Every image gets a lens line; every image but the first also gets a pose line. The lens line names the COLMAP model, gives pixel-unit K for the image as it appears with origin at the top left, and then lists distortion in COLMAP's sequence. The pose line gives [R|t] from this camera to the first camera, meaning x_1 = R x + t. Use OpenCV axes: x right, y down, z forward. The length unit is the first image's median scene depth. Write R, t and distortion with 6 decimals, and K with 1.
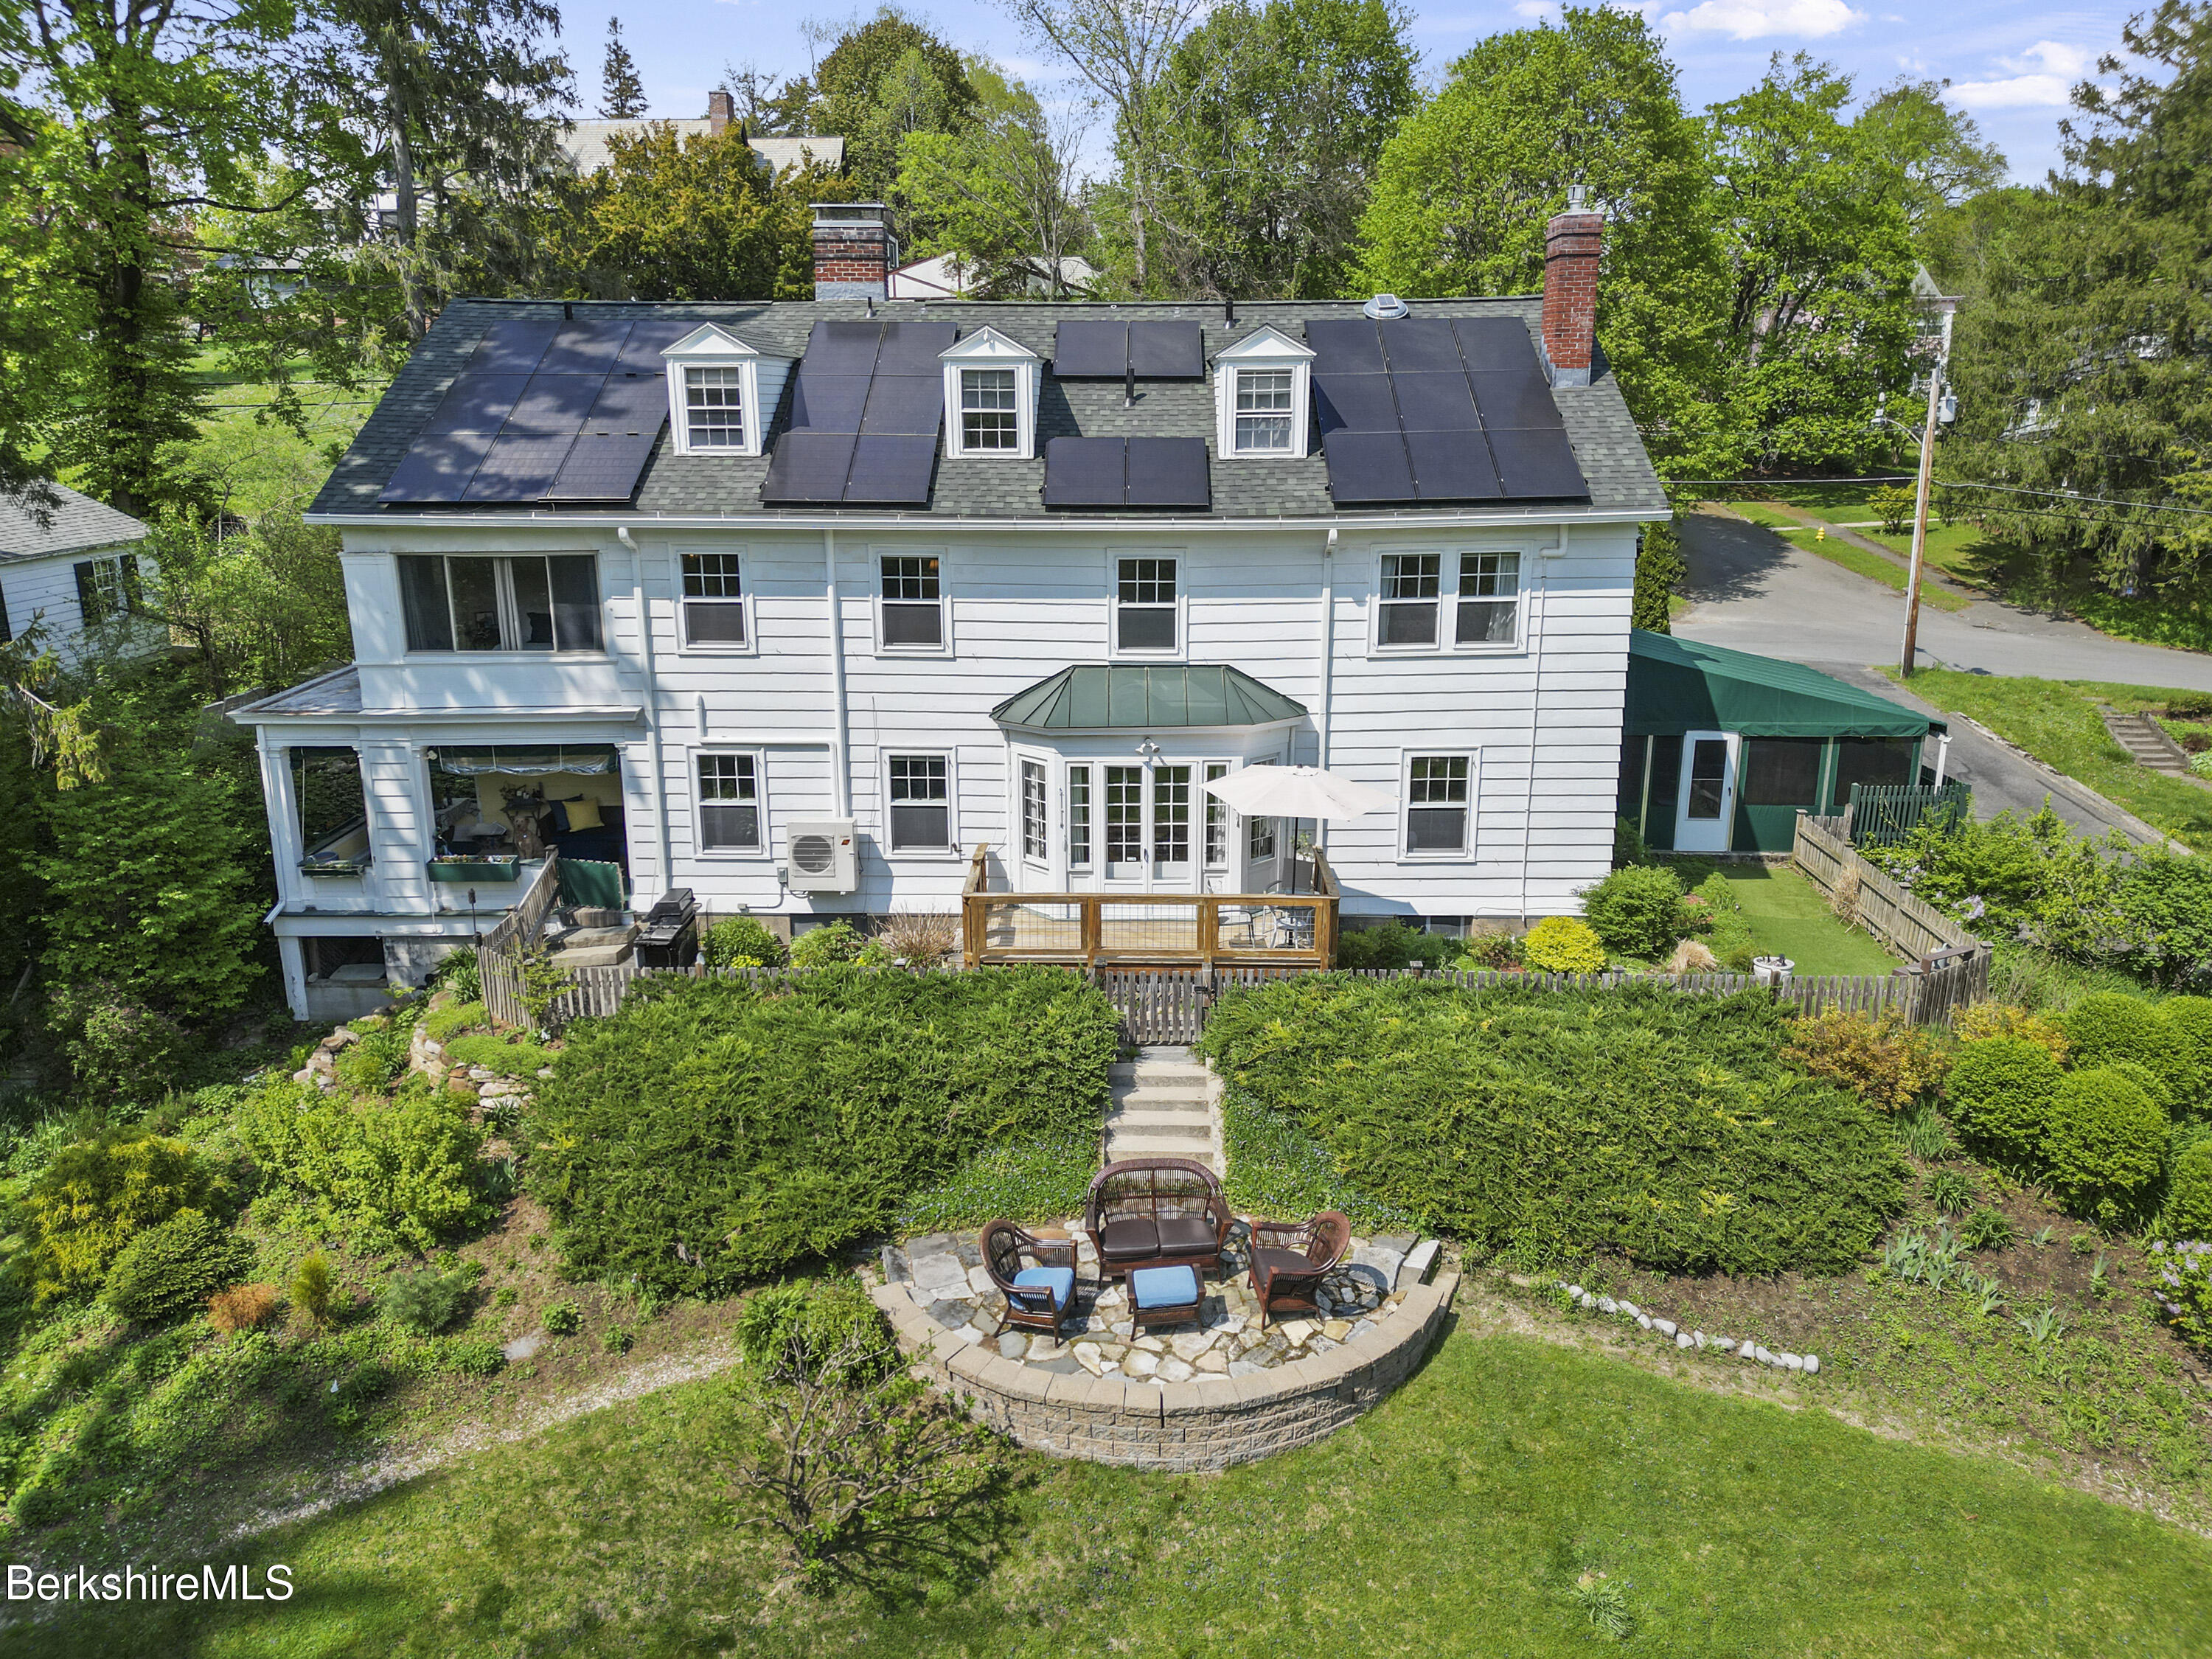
lens RADIAL K [[1522.1, 0, 1109.6], [0, 1522.1, 805.3], [0, 0, 1]] dist [0.041372, -0.034156]
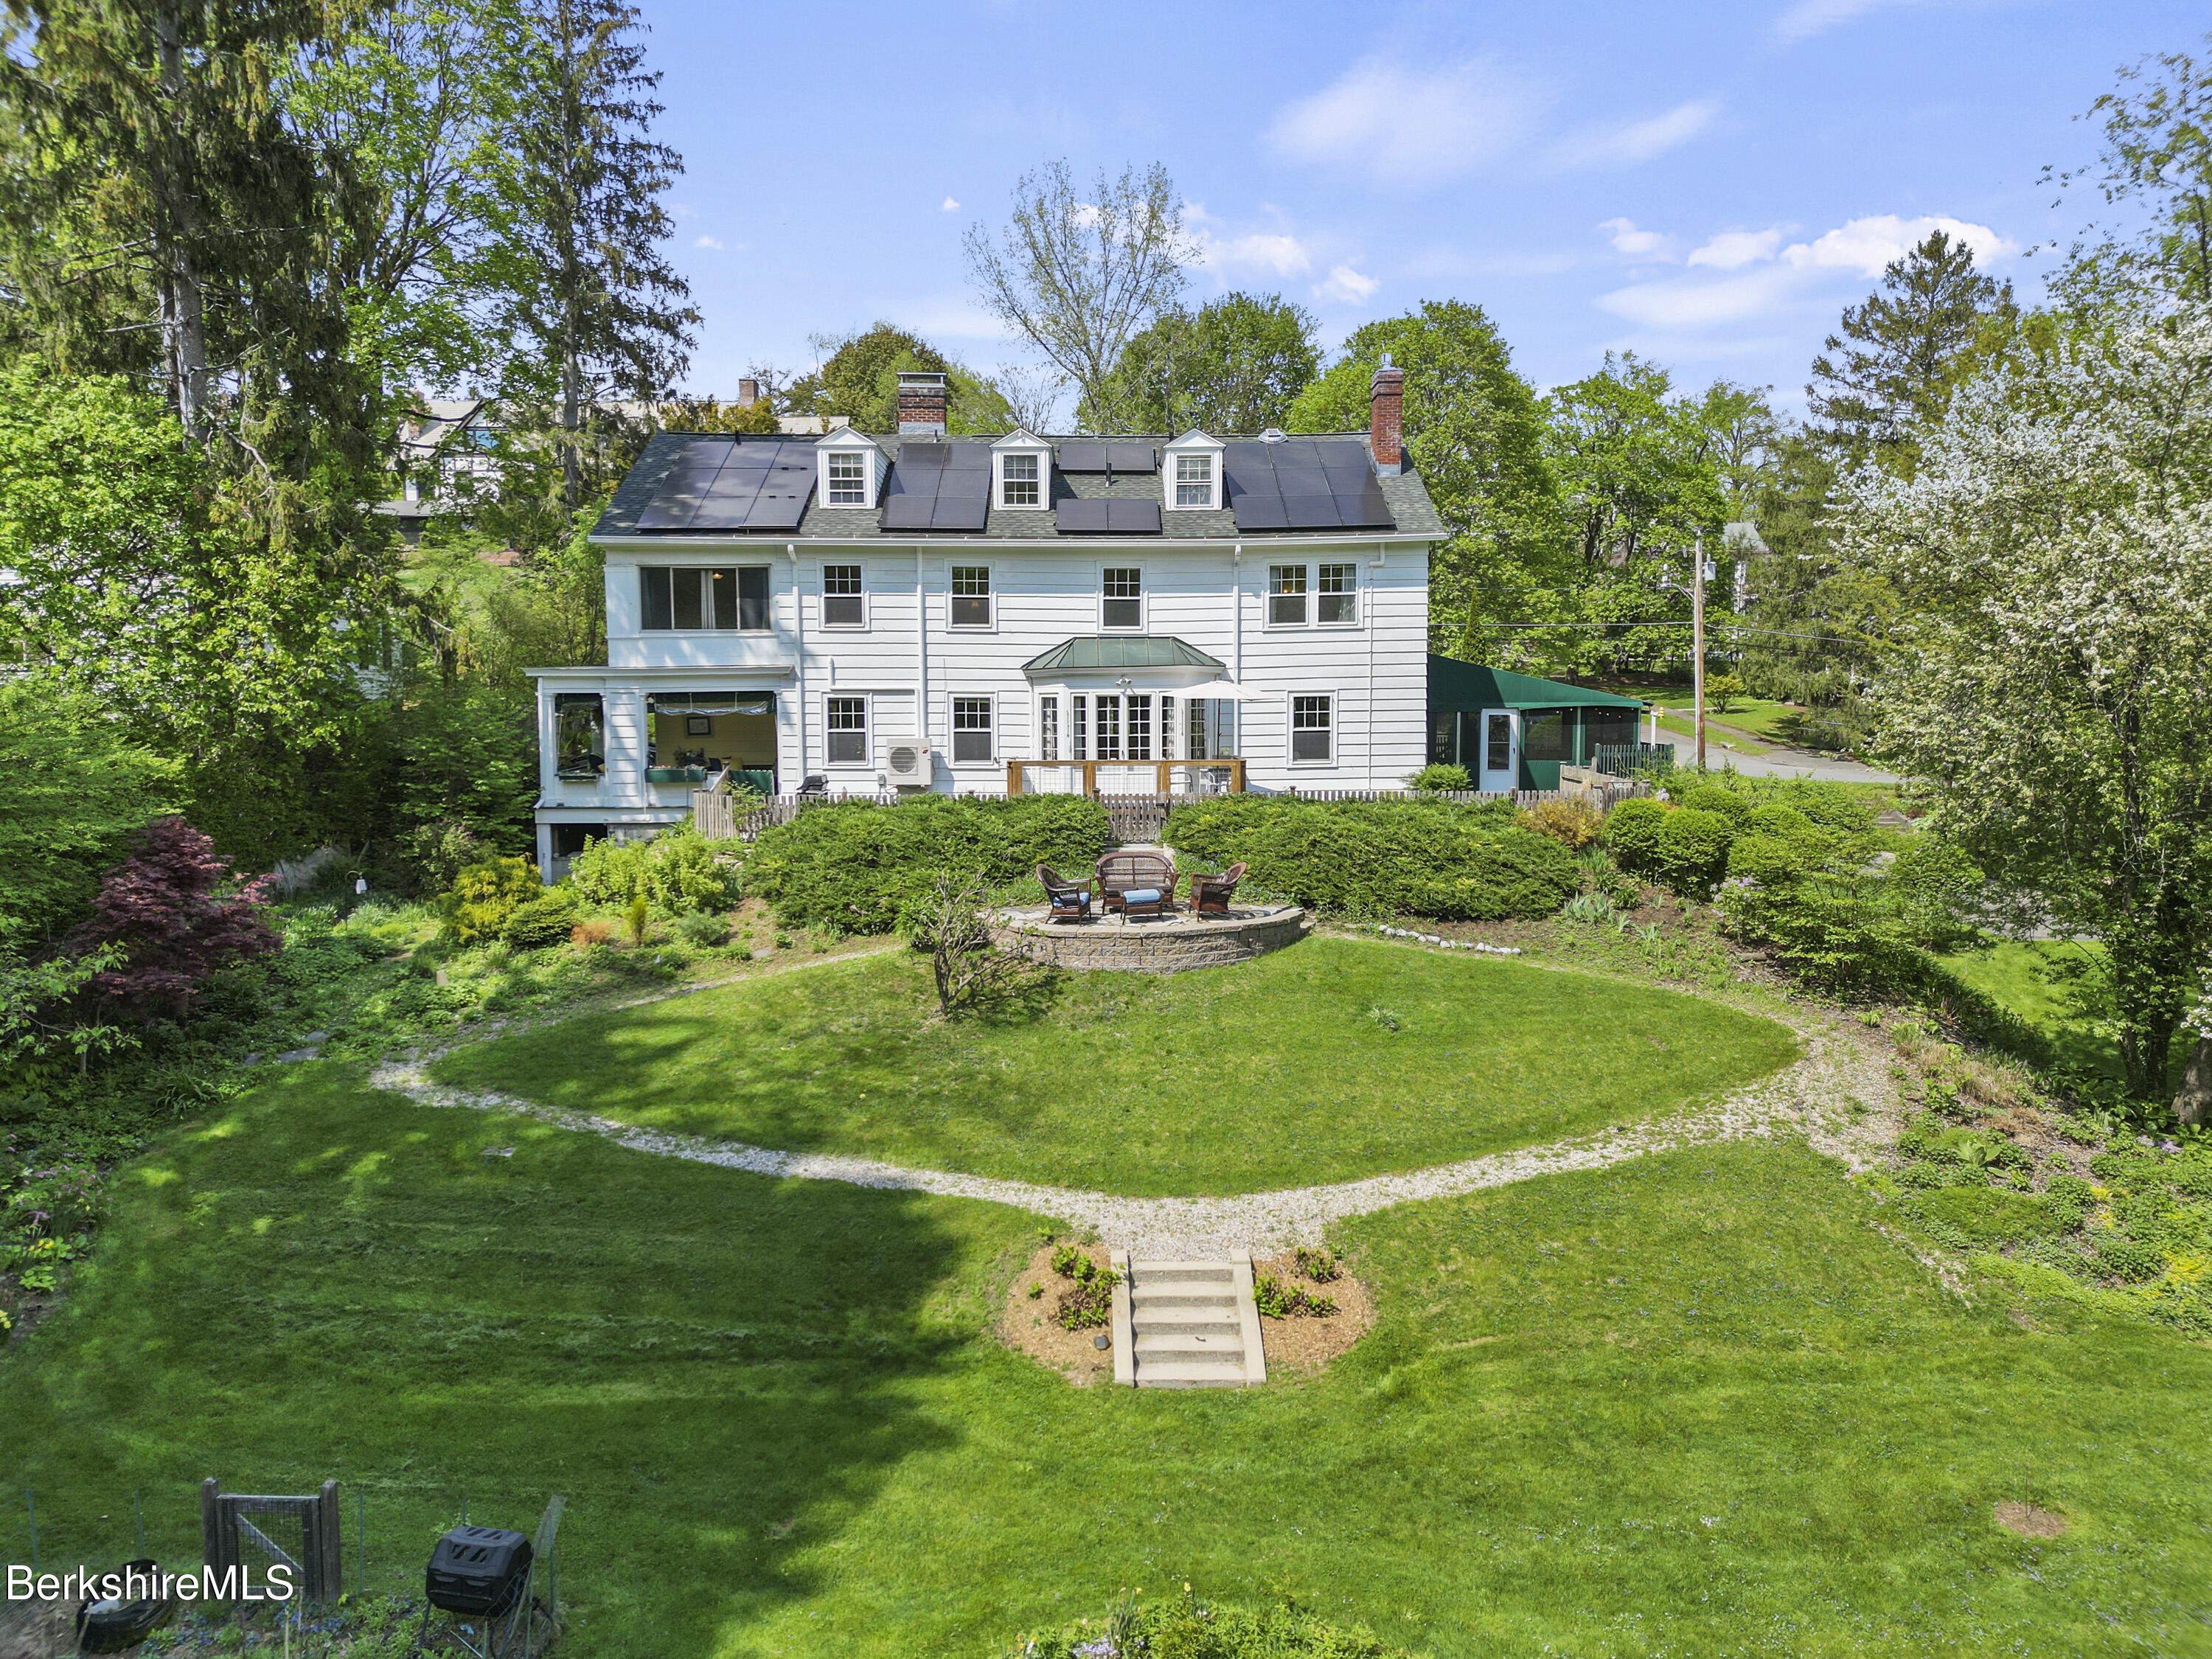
lens RADIAL K [[1522.1, 0, 1109.6], [0, 1522.1, 840.9], [0, 0, 1]] dist [0.041372, -0.034156]
pose [[0.999489, -0.003108, 0.031806, -0.038246], [0.008452, 0.985527, -0.169306, 0.376075], [-0.030819, 0.169489, 0.985050, -0.495348]]
